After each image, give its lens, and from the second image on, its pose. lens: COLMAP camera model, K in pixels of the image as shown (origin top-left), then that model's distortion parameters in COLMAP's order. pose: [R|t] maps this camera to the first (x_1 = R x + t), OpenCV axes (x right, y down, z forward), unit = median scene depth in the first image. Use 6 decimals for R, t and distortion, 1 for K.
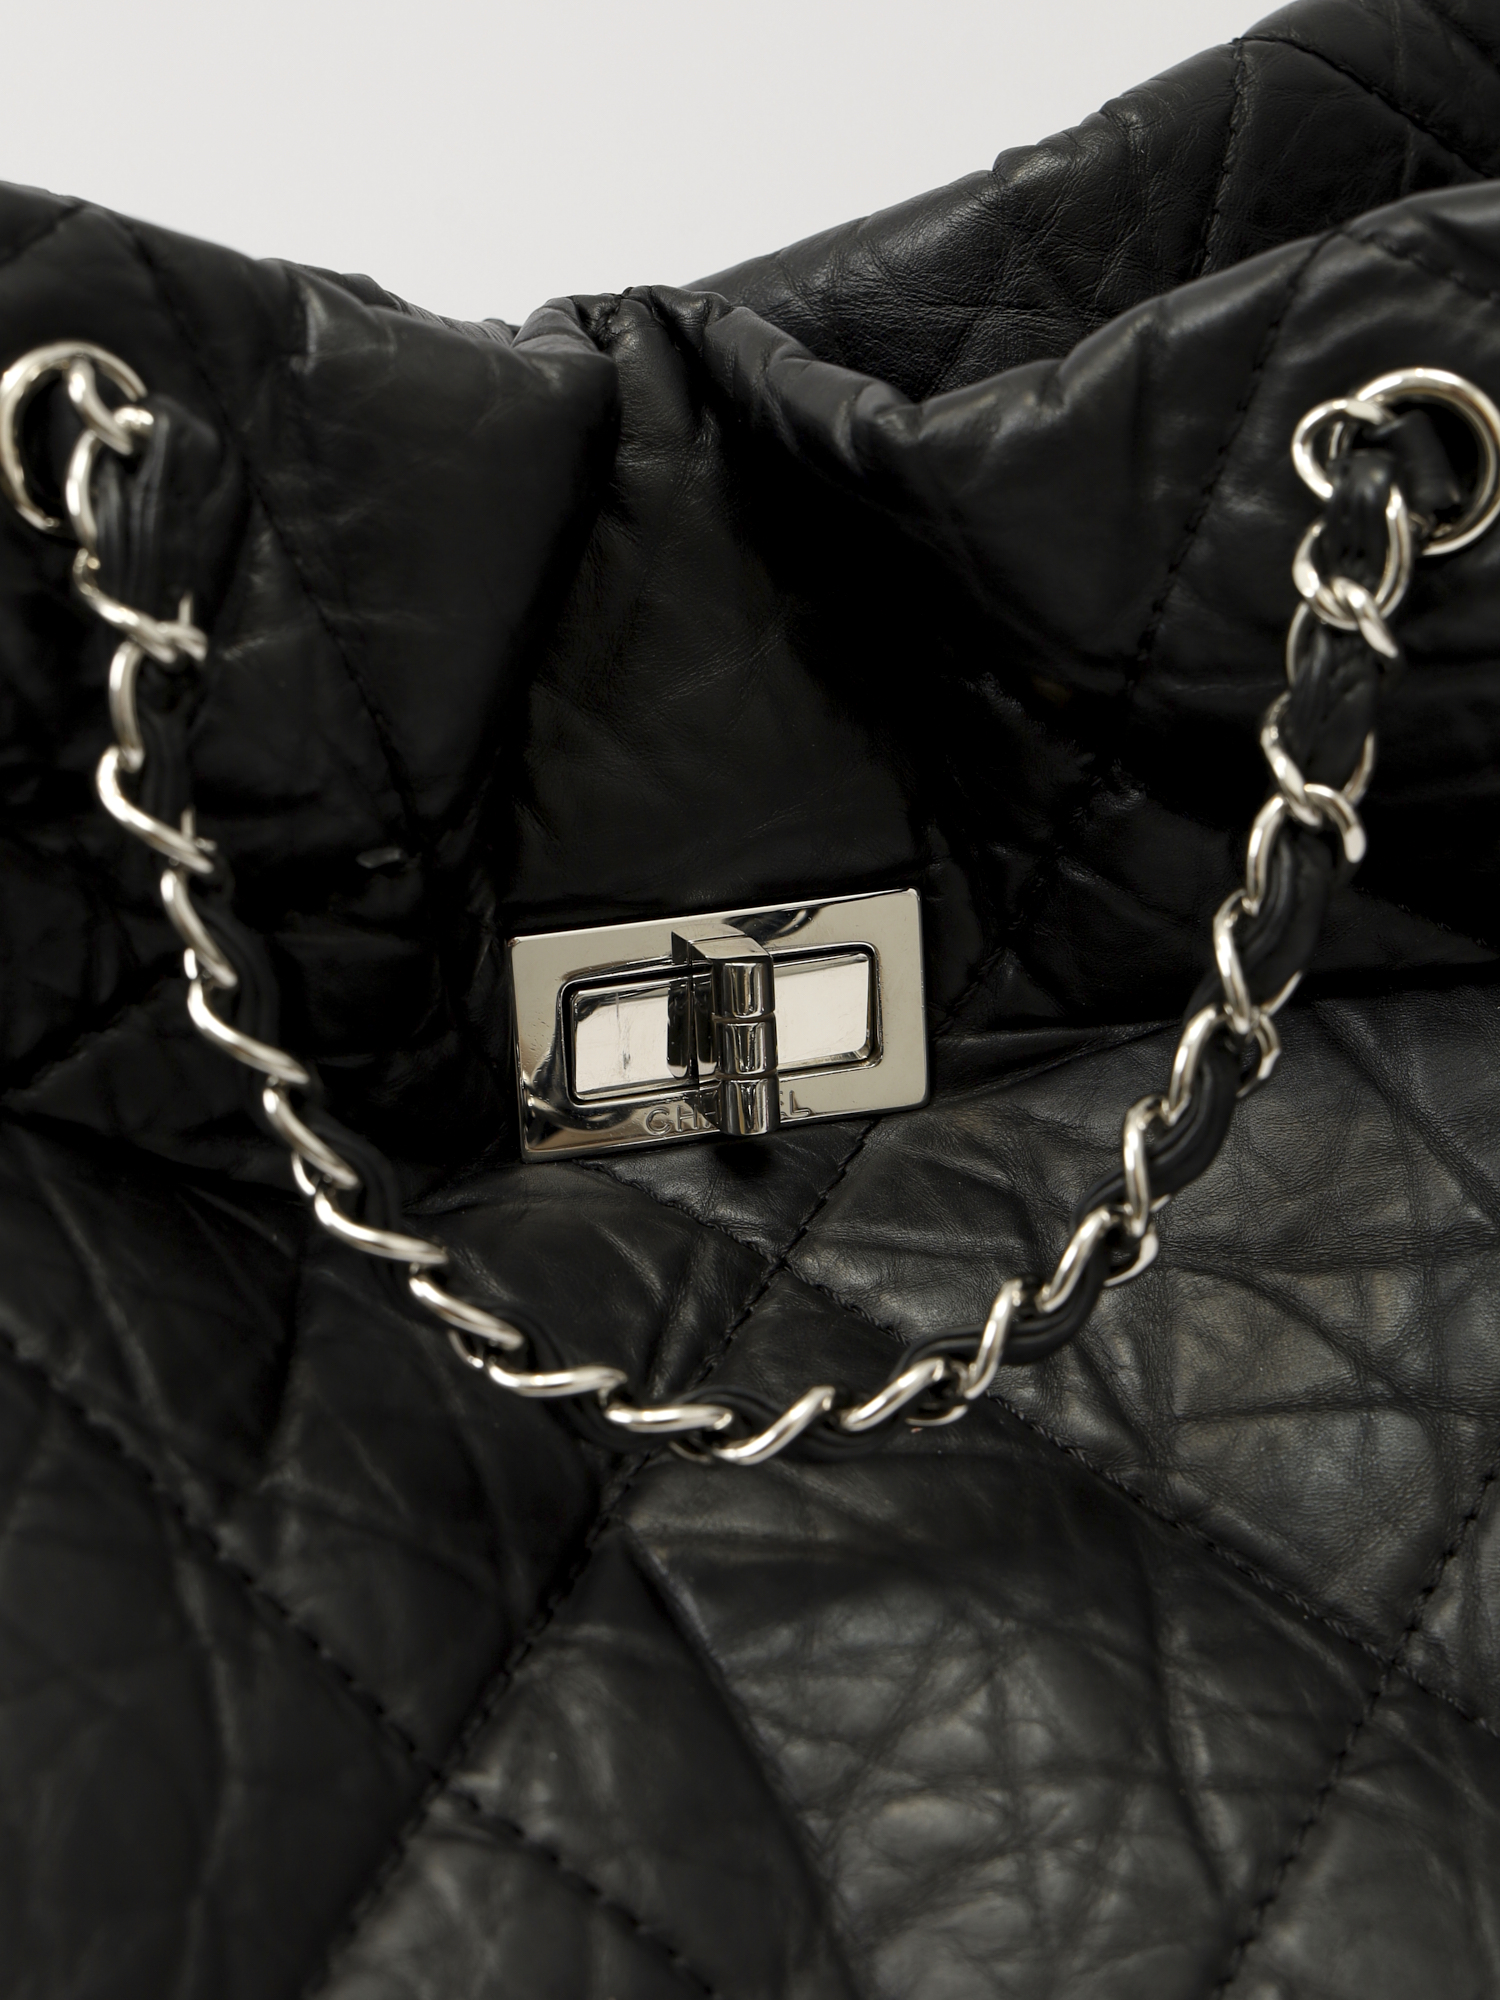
lens RADIAL K [[5111.6, 0, 750.0], [0, 5111.6, 1000.0], [0, 0, 1]] dist [-0.052606, 0.173954]
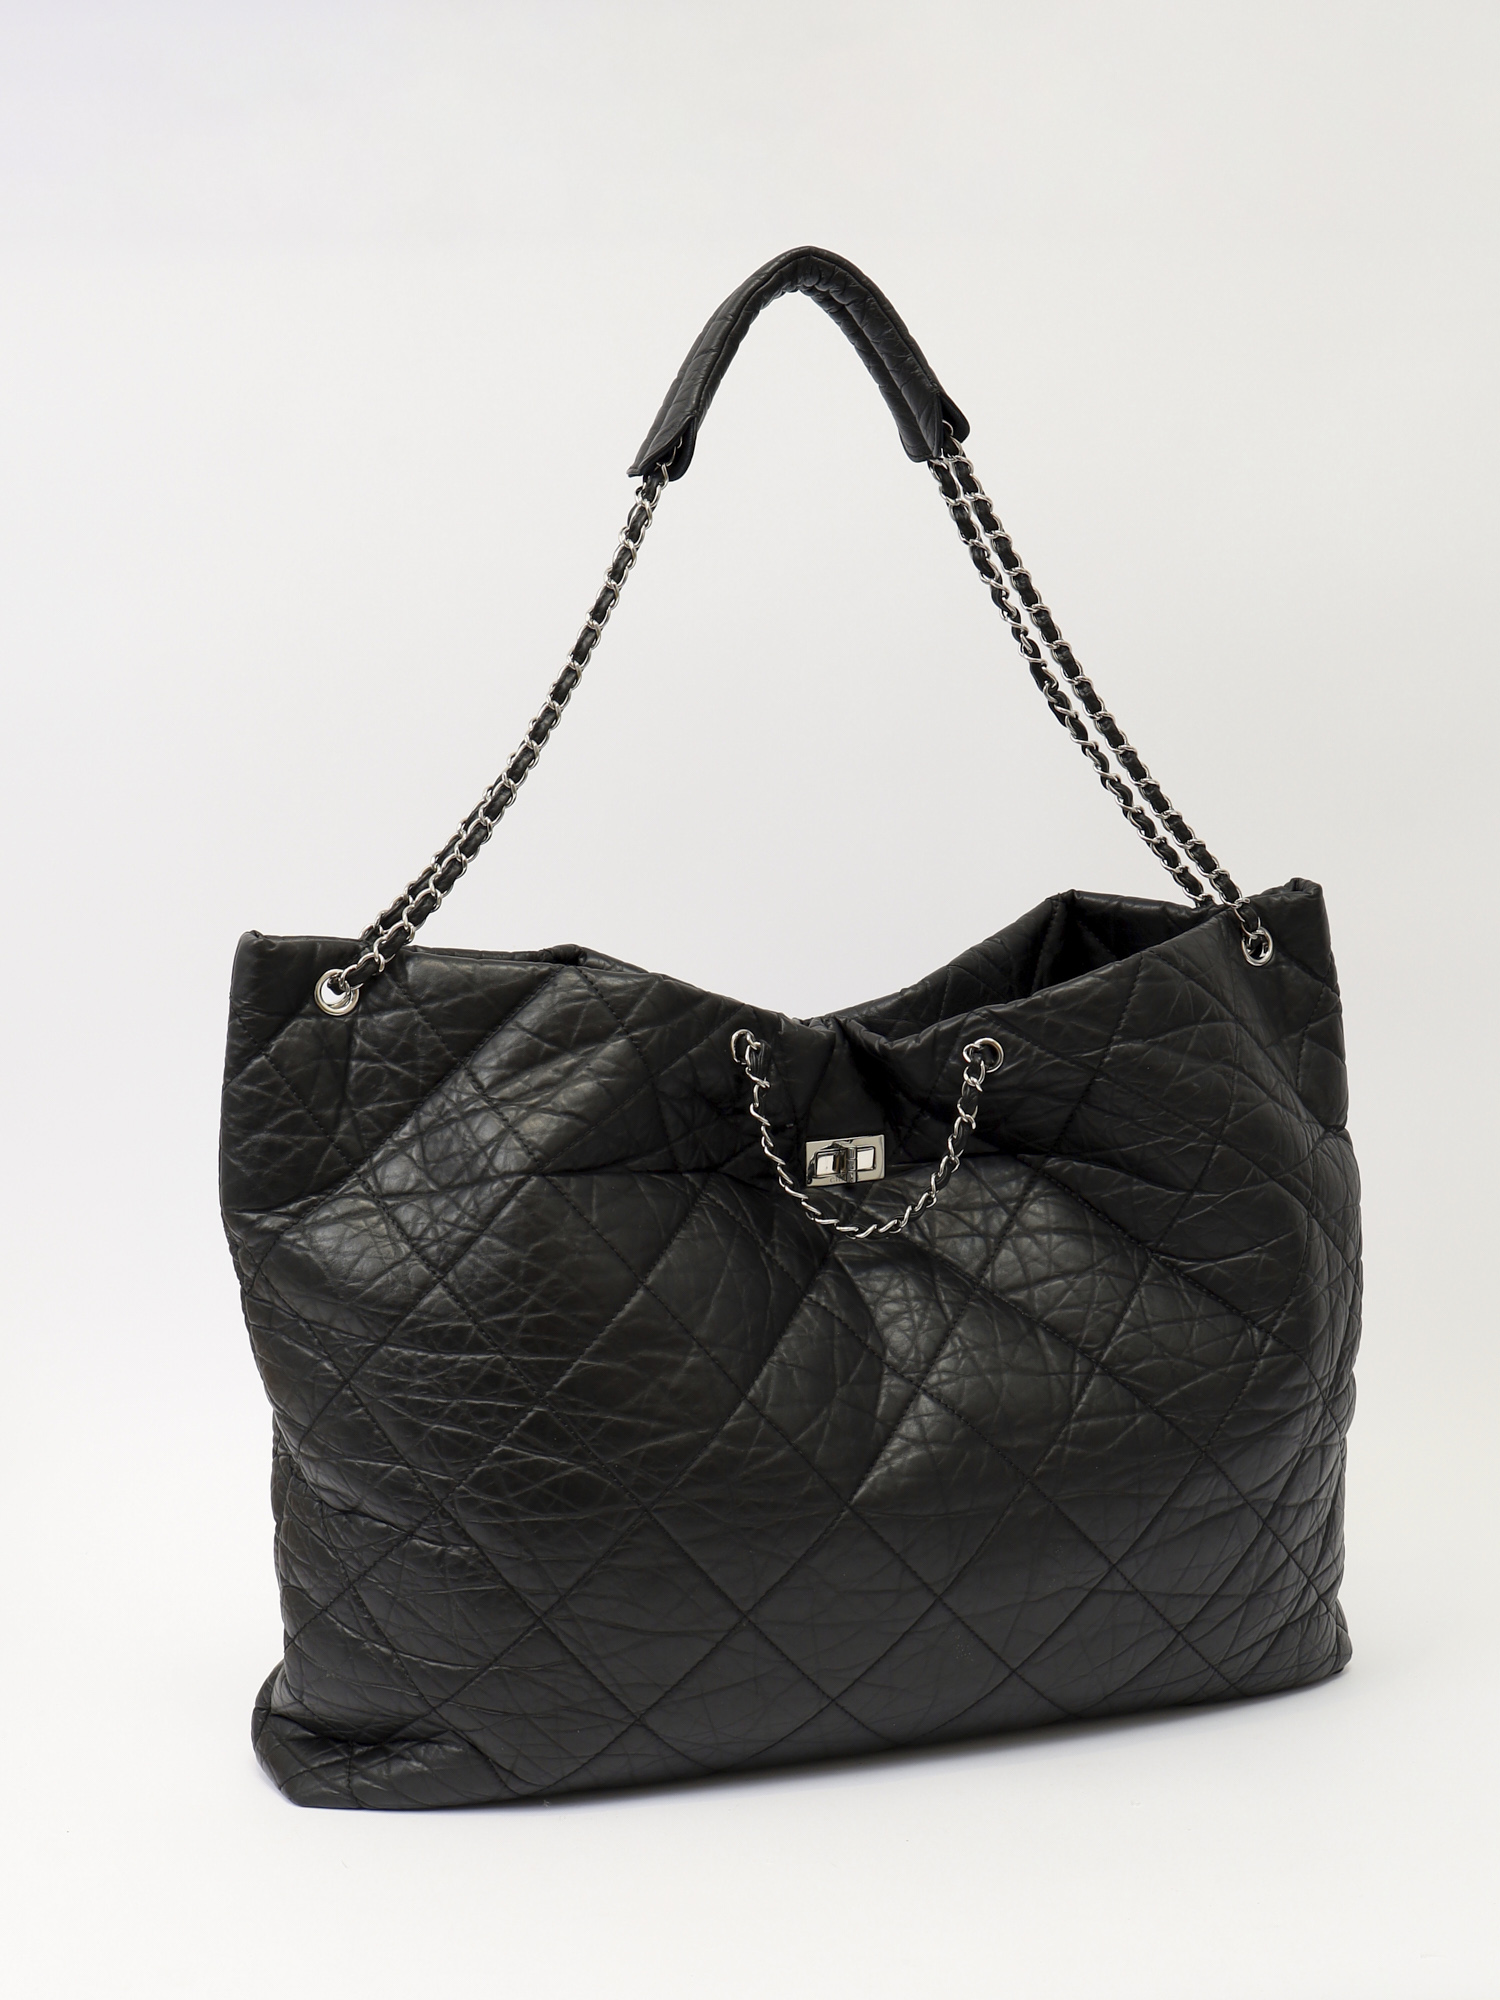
lens RADIAL K [[2658.6, 0, 750.0], [0, 2658.6, 1000.0], [0, 0, 1]] dist [-0.035040, -0.021203]
pose [[0.997538, 0.024310, 0.065775, -0.299279], [-0.017985, 0.995305, -0.095102, 0.106187], [-0.067778, 0.093685, 0.993292, -1.749787]]
